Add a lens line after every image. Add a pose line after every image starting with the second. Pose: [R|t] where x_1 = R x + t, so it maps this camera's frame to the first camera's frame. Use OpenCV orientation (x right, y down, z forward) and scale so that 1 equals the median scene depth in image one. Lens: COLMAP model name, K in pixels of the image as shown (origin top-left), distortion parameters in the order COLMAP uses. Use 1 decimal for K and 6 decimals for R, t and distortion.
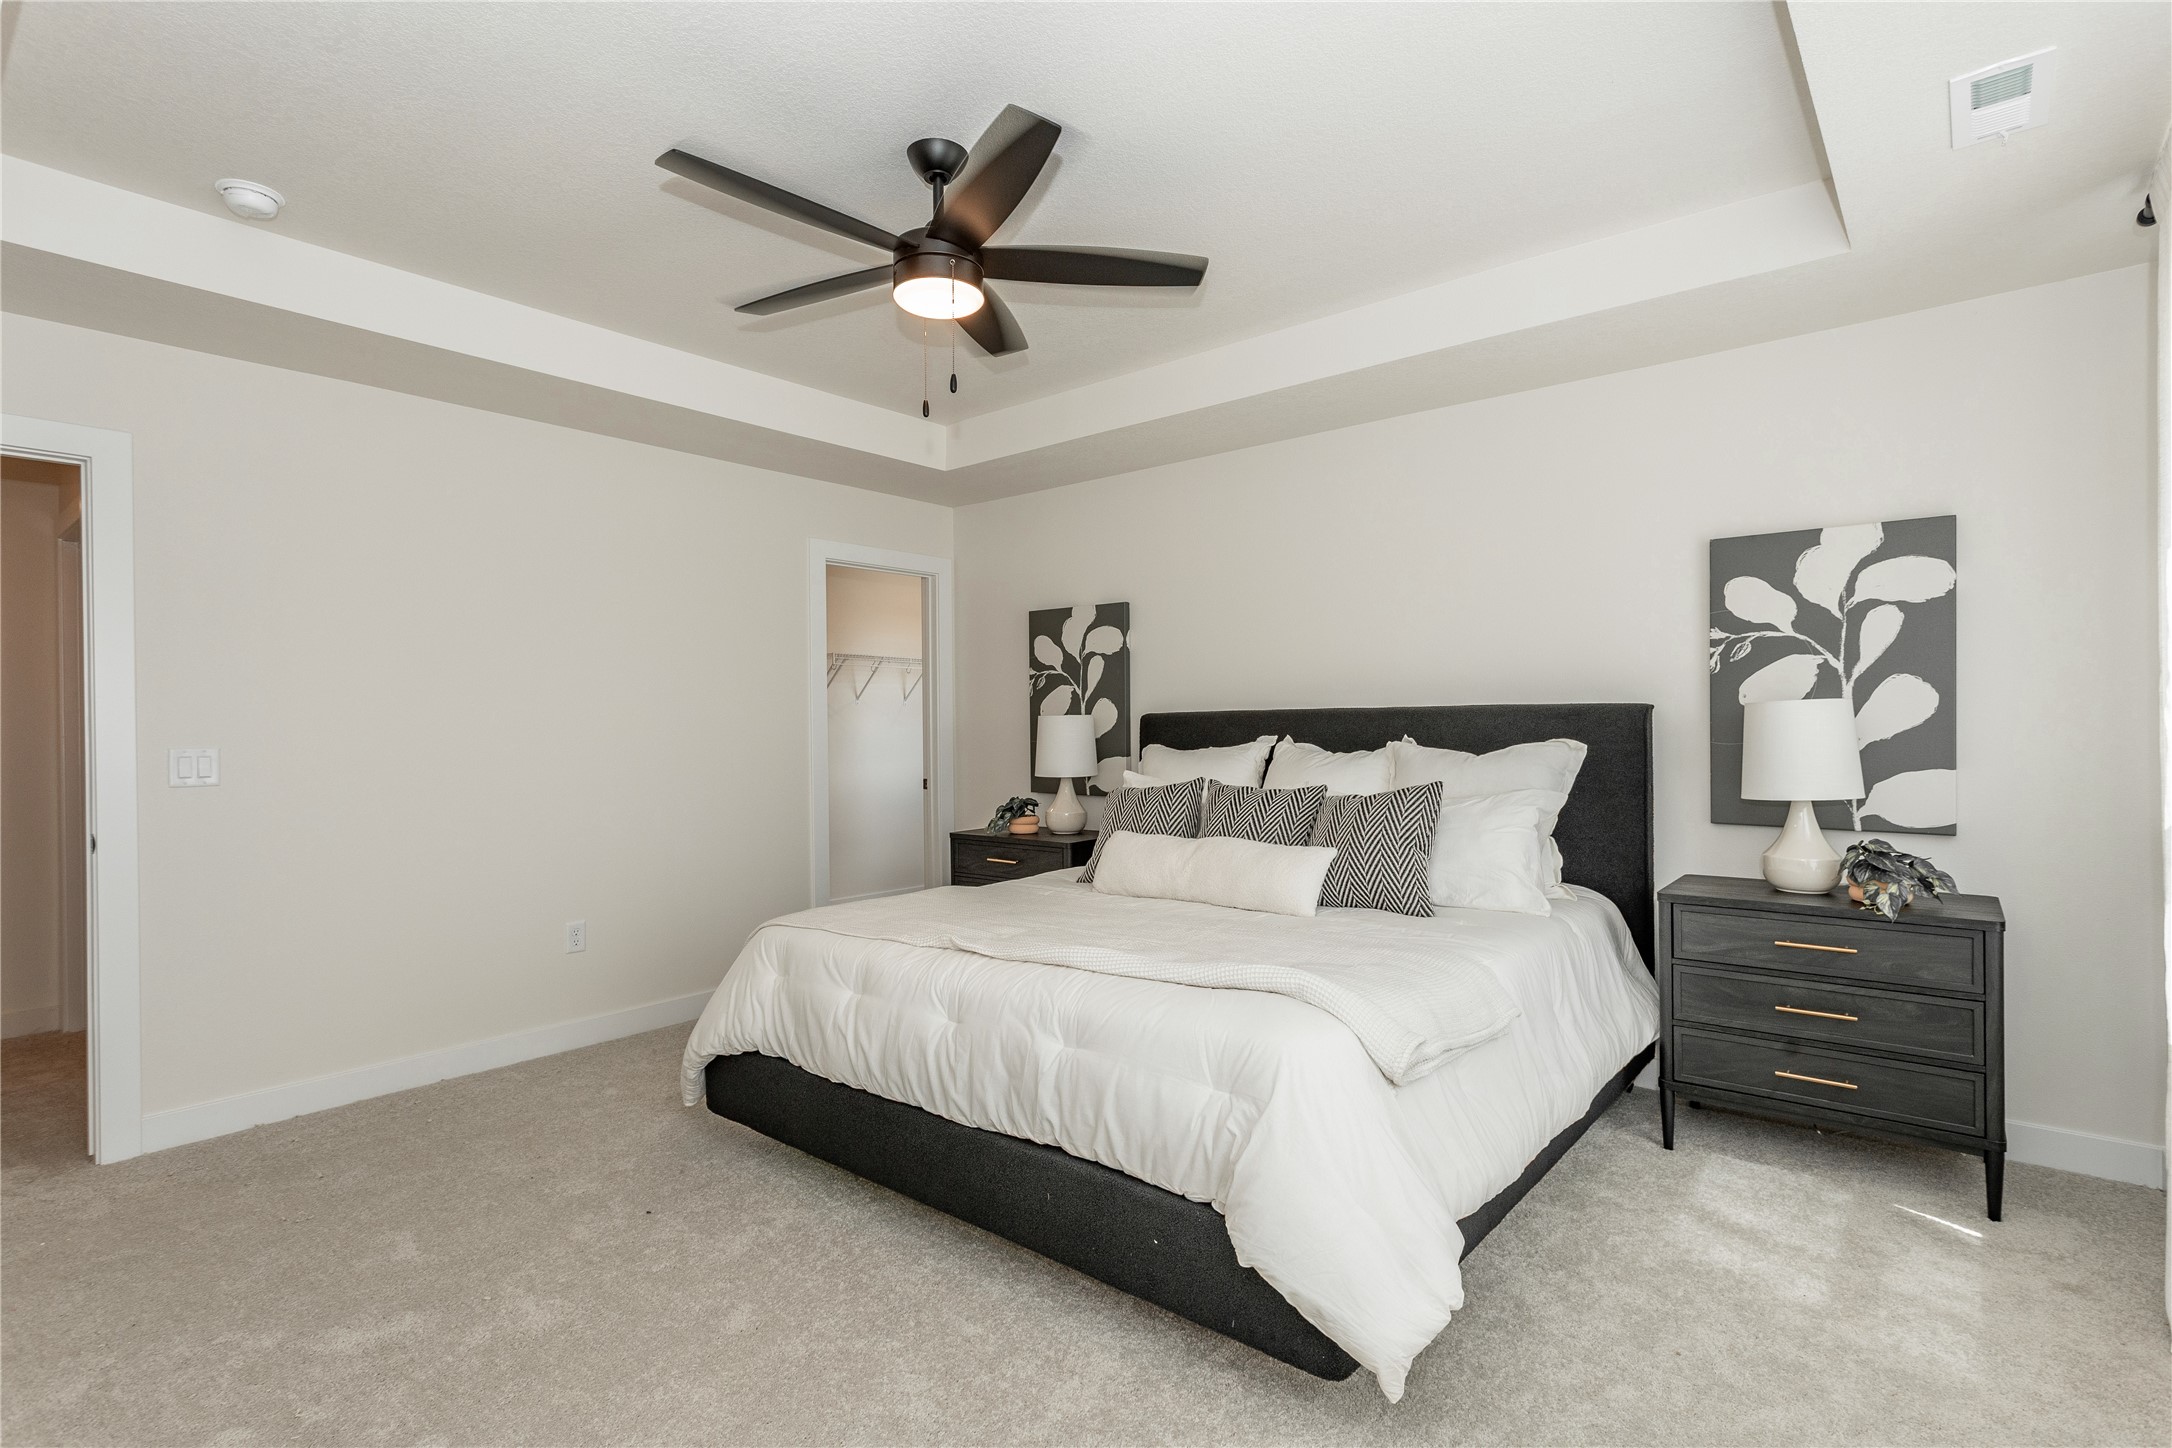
lens RADIAL K [[1038.6, 0, 1082.6], [0, 1038.6, 720.0], [0, 0, 1]] dist [-0.000718, 0.000515]
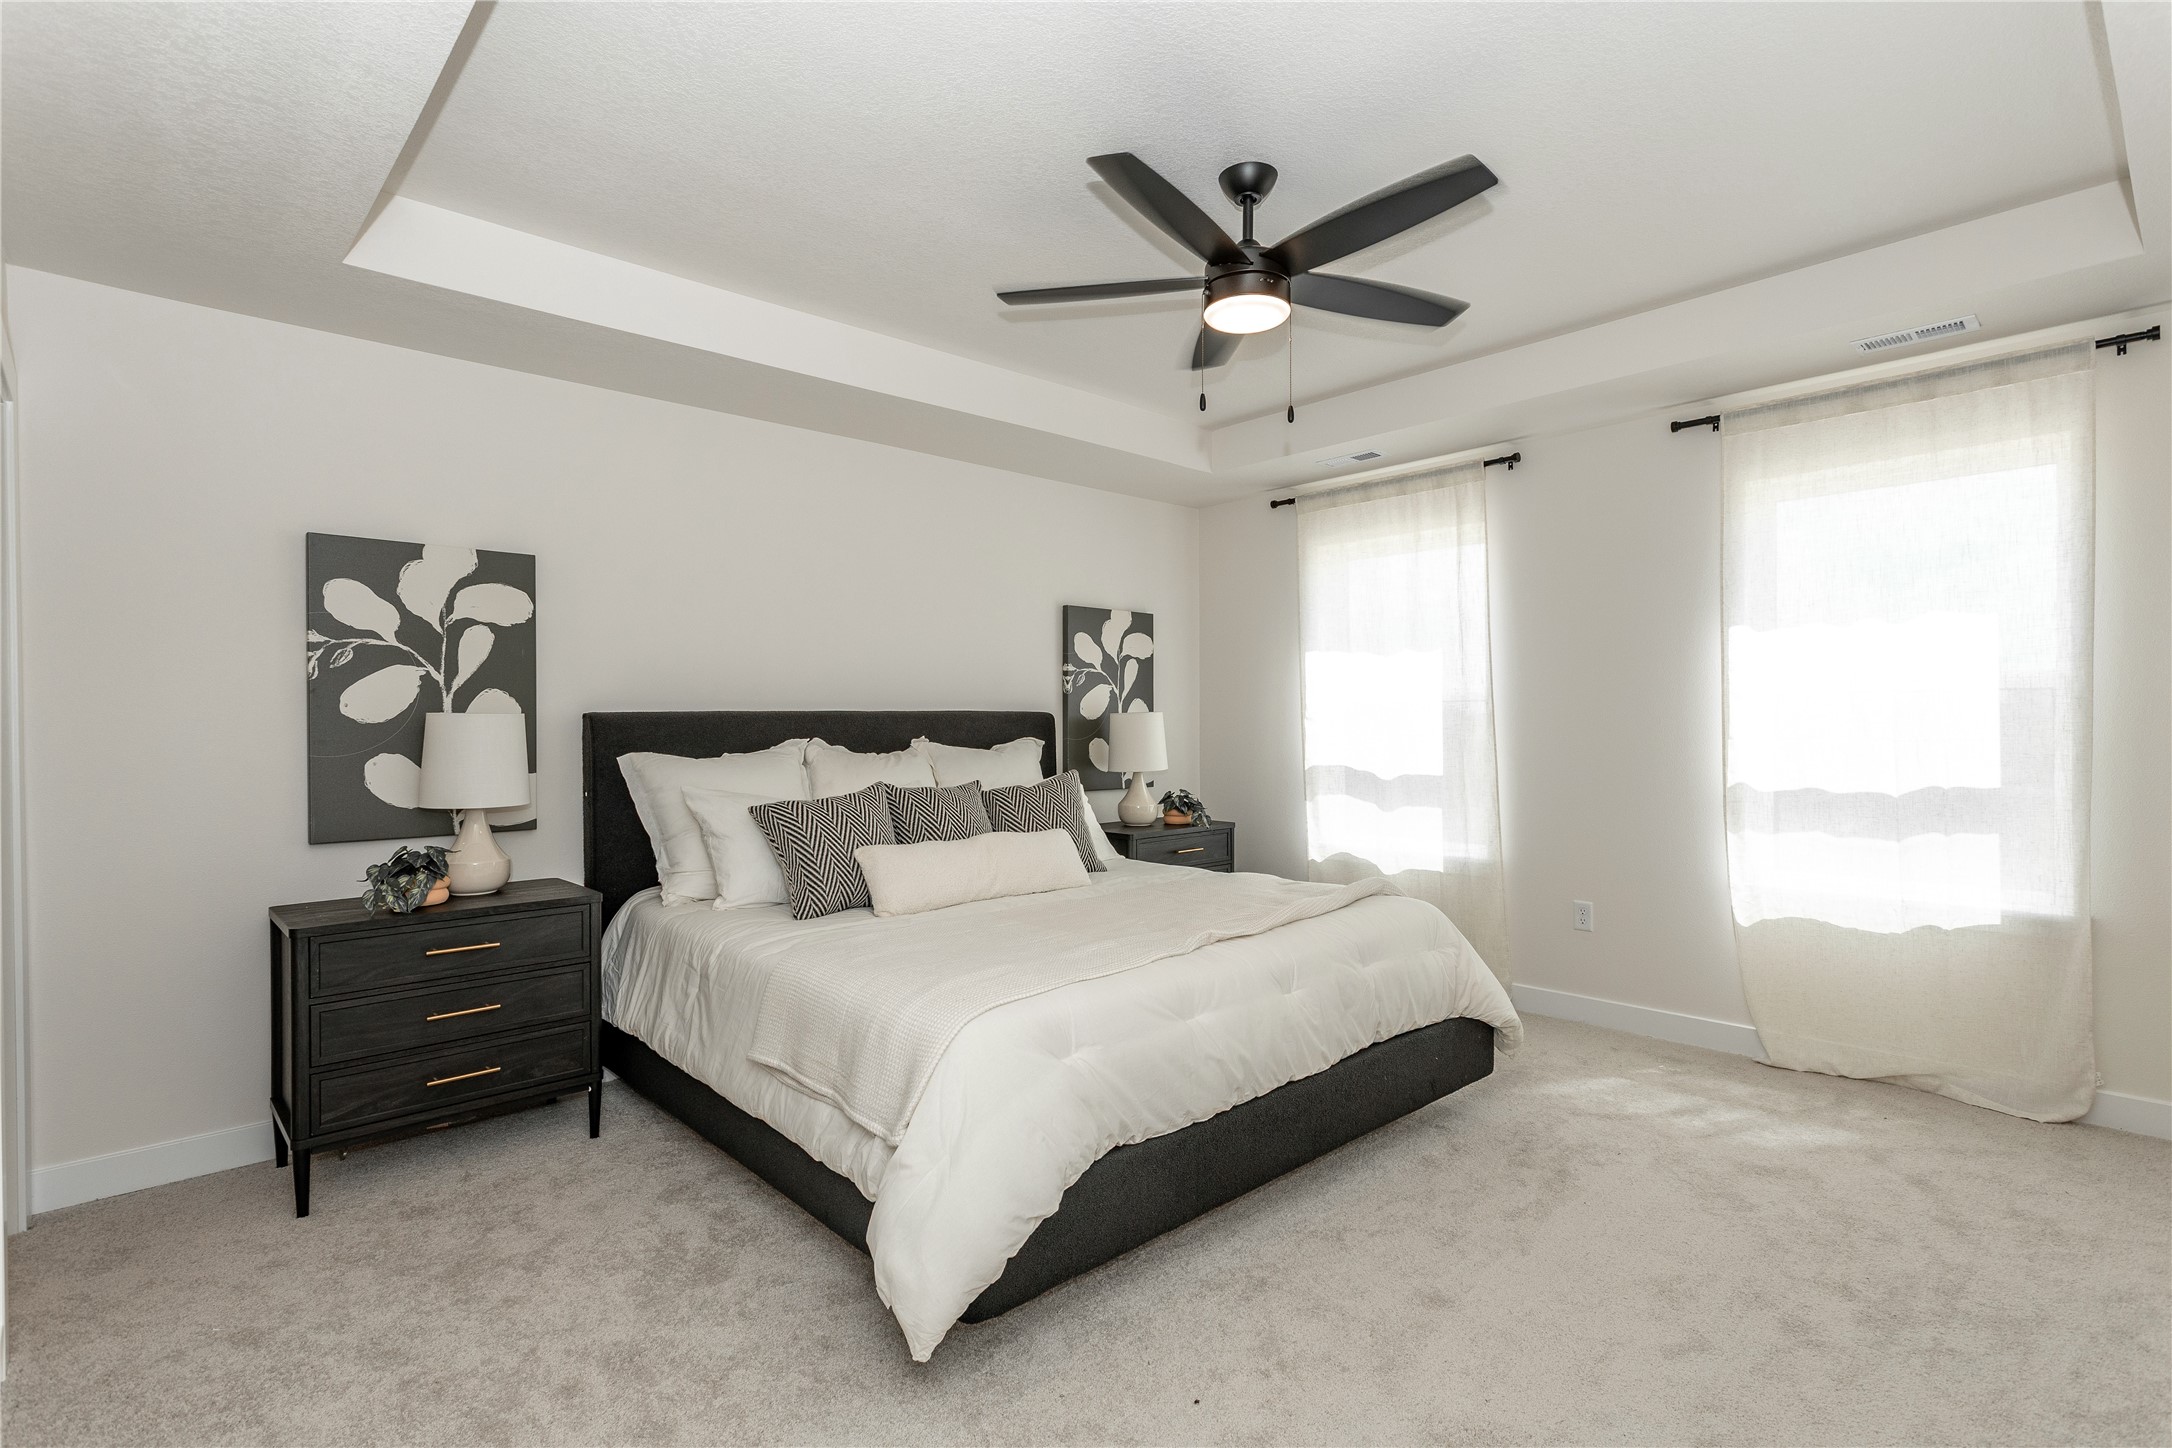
lens RADIAL K [[1046.9, 0, 1122.2], [0, 1046.9, 704.7], [0, 0, 1]] dist [-0.000266, -0.000183]
pose [[0.110720, 0.026220, 0.993506, -0.246952], [0.001573, 0.999646, -0.026557, 0.003221], [-0.993850, 0.004503, 0.110640, 0.207891]]
